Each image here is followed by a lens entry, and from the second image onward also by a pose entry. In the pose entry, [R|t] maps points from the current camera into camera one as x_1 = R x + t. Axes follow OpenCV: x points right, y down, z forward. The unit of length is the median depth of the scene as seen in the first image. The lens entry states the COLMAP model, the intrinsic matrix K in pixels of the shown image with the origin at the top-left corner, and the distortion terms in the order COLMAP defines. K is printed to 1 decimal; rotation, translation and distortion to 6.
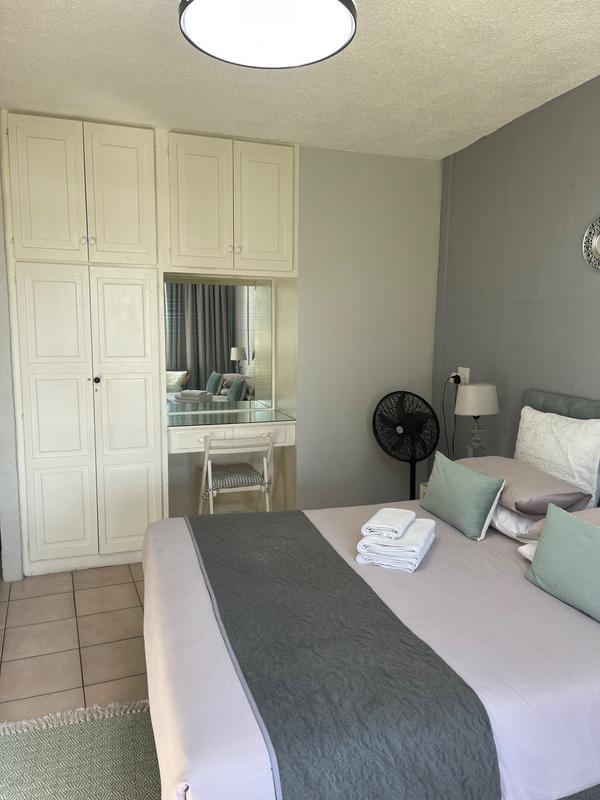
lens RADIAL K [[610.1, 0, 301.2], [0, 610.1, 407.6], [0, 0, 1]] dist [0.062170, -0.070263]
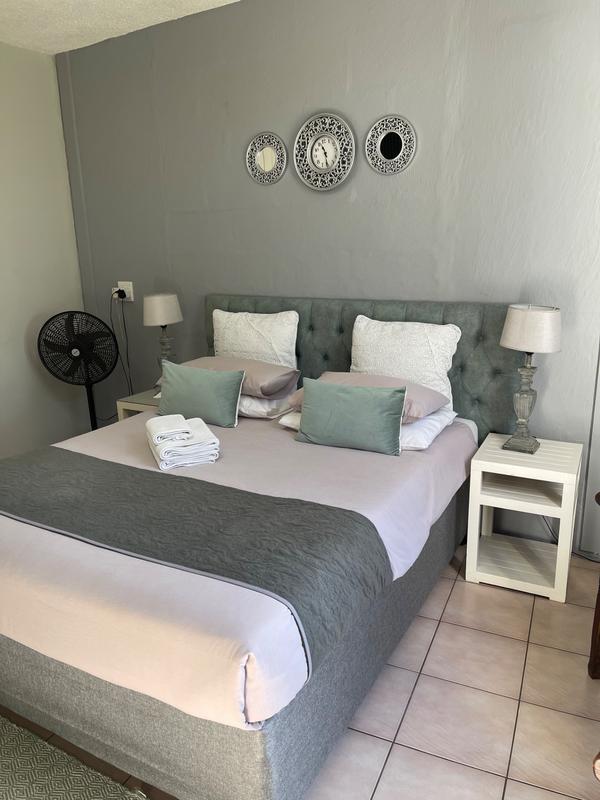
lens RADIAL K [[610.1, 0, 303.3], [0, 610.1, 405.4], [0, 0, 1]] dist [0.062170, -0.070263]
pose [[0.746267, -0.203757, 0.633694, -0.281257], [0.126039, 0.978030, 0.166045, 0.004176], [-0.653605, -0.044043, 0.755553, 0.051596]]
